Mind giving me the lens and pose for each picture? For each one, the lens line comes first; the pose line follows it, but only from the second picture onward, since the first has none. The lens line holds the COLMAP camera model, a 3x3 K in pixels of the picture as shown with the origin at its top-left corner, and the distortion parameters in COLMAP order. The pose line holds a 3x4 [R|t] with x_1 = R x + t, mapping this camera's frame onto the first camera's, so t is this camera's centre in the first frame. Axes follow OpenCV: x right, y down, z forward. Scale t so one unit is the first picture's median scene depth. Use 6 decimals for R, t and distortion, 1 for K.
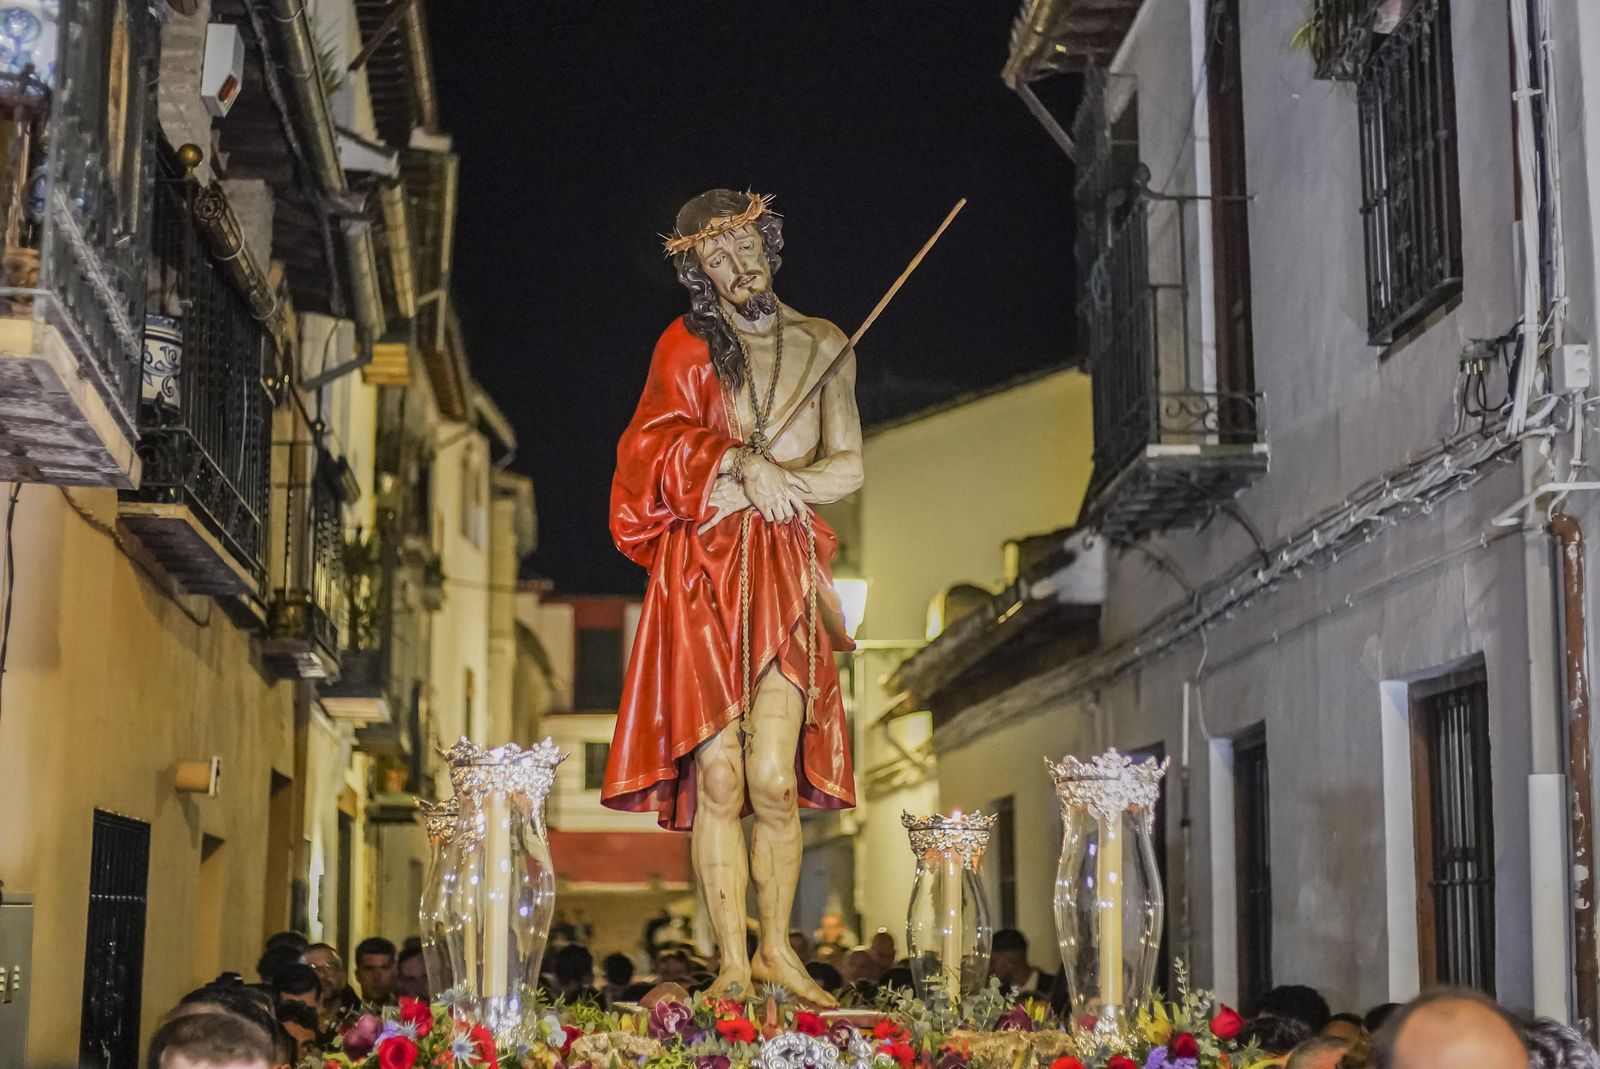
lens RADIAL K [[2770.1, 0, 800.0], [0, 2770.1, 534.5], [0, 0, 1]] dist [-0.060235, -0.237769]
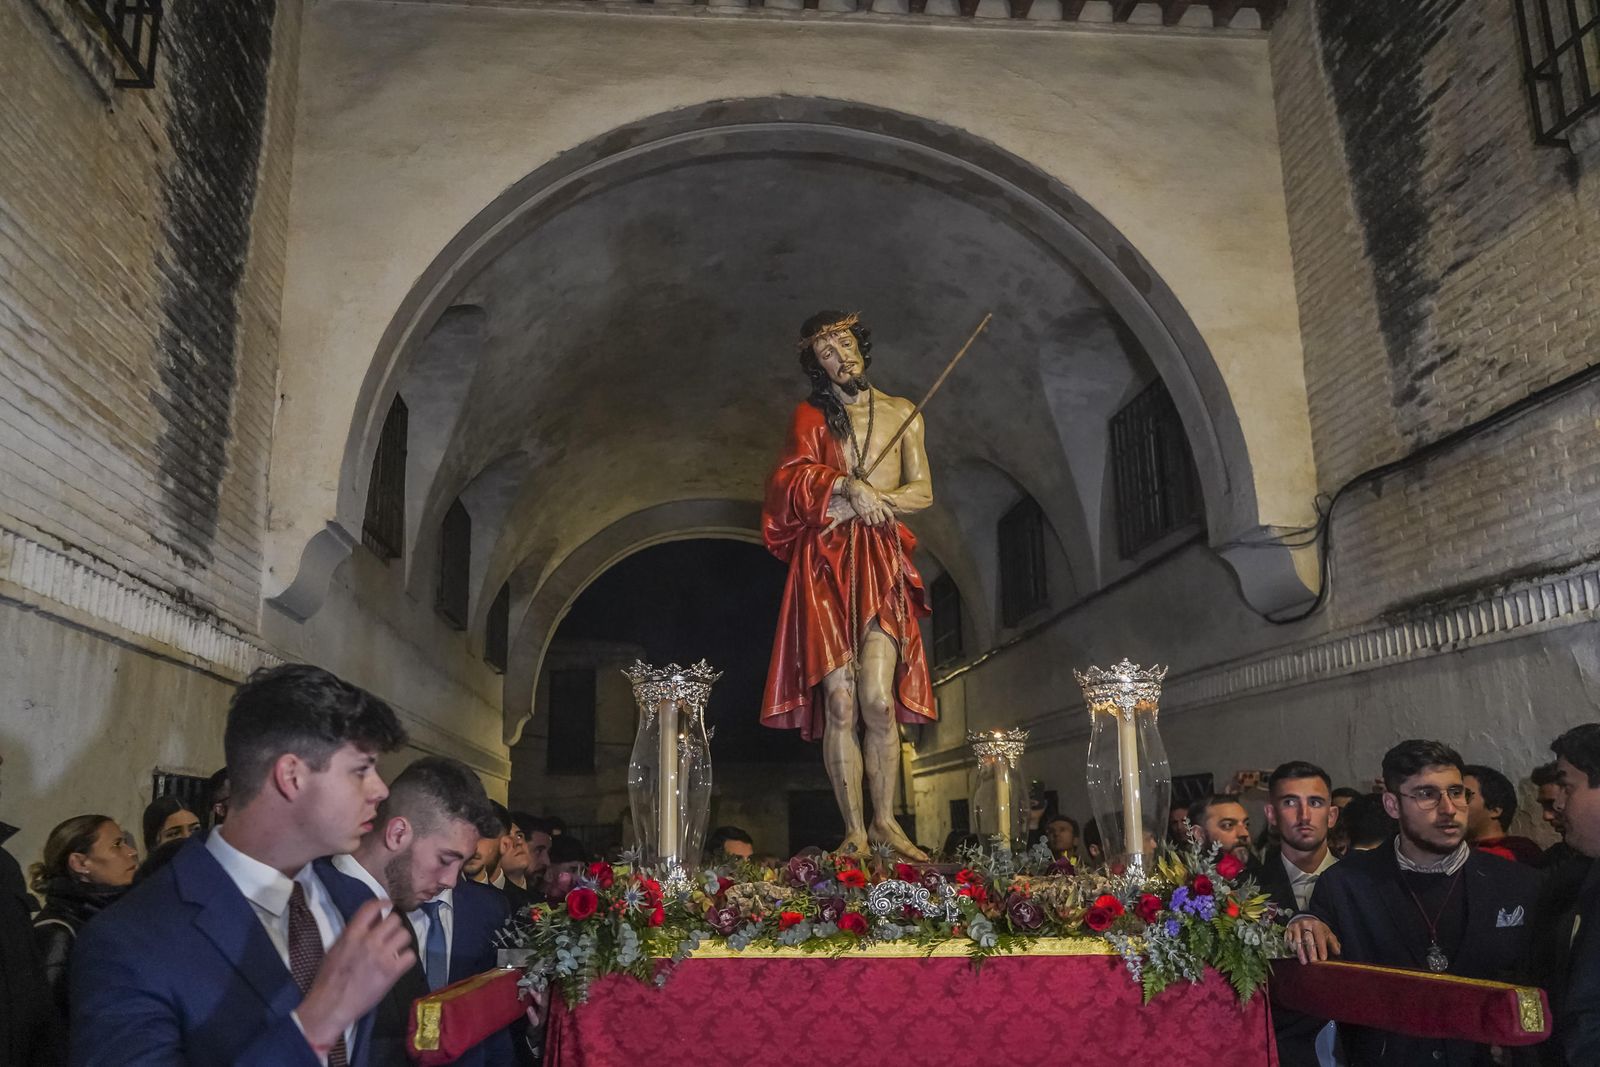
lens RADIAL K [[1284.7, 0, 801.2], [0, 1284.7, 537.4], [0, 0, 1]] dist [-0.010101, 0.012055]
pose [[0.995964, -0.039514, -0.080592, 0.008028], [0.032630, 0.995845, -0.085014, 0.059081], [0.083617, 0.082042, 0.993115, 0.324490]]
